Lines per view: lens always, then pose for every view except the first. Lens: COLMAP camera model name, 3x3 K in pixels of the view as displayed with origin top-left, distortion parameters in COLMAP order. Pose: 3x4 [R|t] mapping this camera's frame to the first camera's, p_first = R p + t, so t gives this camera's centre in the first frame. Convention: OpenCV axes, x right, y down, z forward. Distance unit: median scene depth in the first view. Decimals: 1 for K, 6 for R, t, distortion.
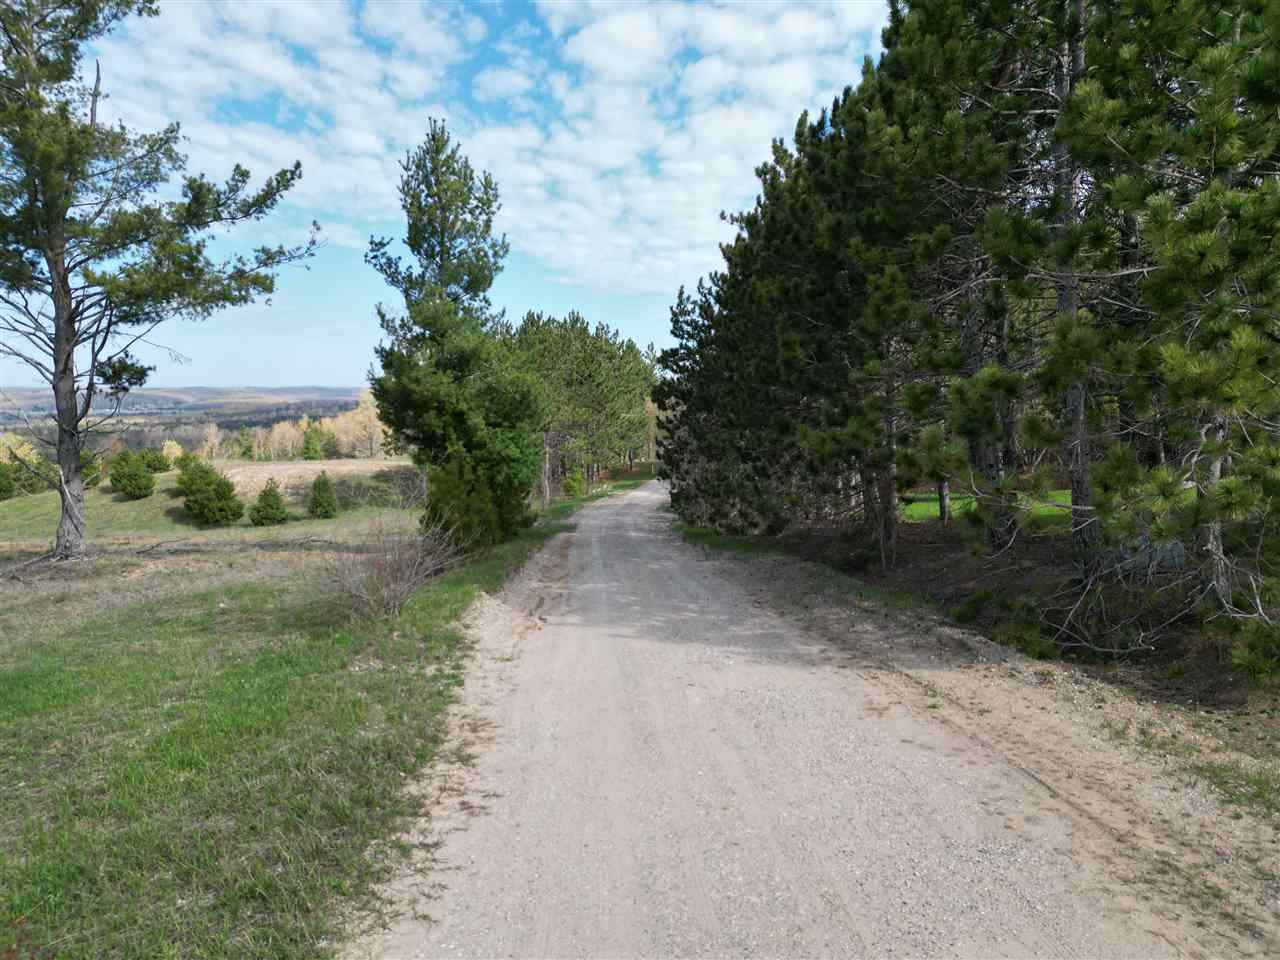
lens RADIAL K [[890.5, 0, 636.7], [0, 890.5, 487.5], [0, 0, 1]] dist [0.059610, -0.039597]
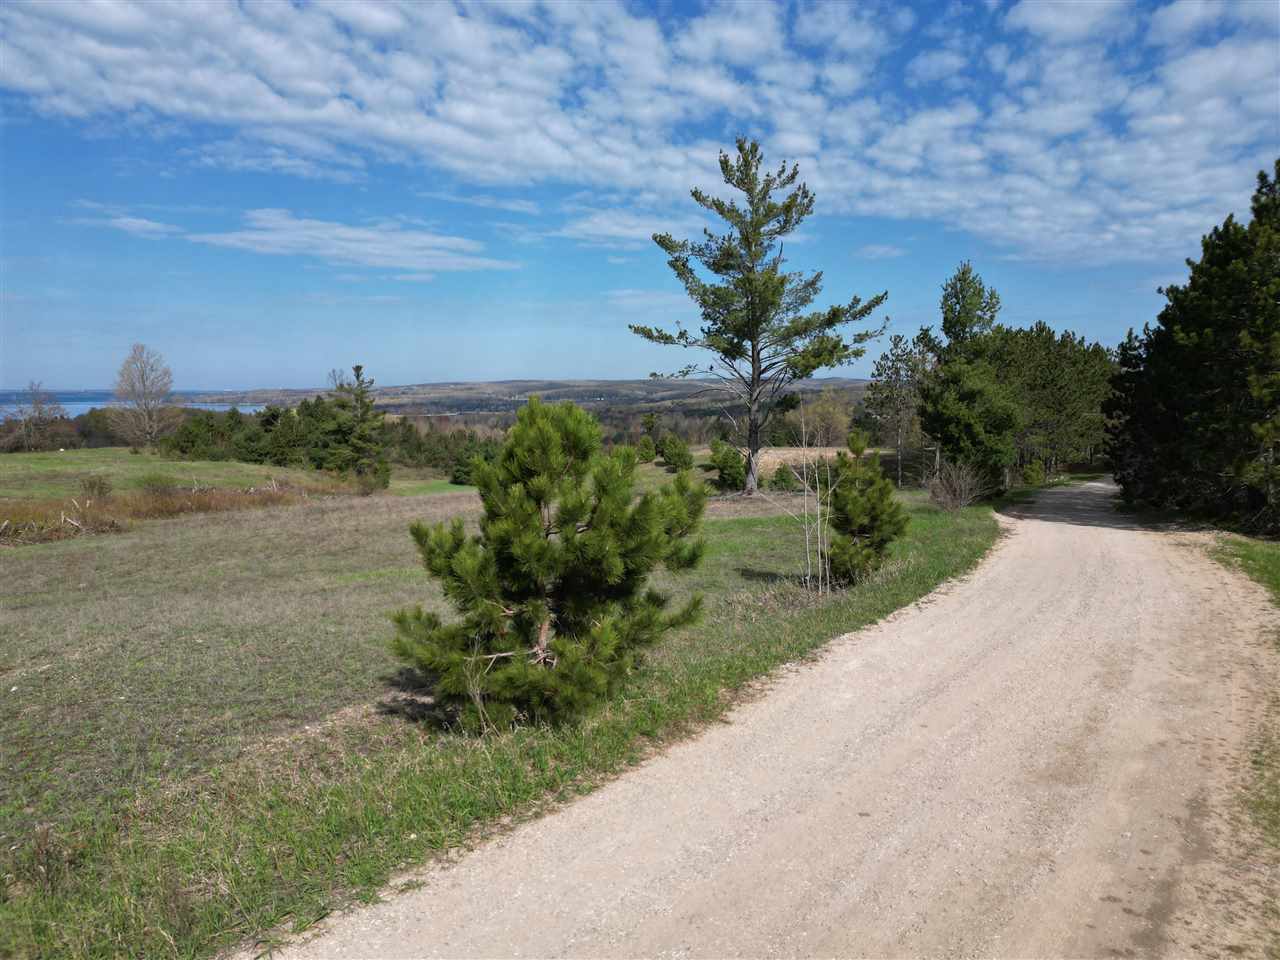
lens RADIAL K [[890.5, 0, 631.5], [0, 890.5, 479.9], [0, 0, 1]] dist [0.059610, -0.039597]
pose [[0.883657, 0.048189, -0.465648, 0.042711], [-0.046116, 0.998810, 0.015850, 0.026478], [0.465857, 0.007468, 0.884828, -0.816956]]
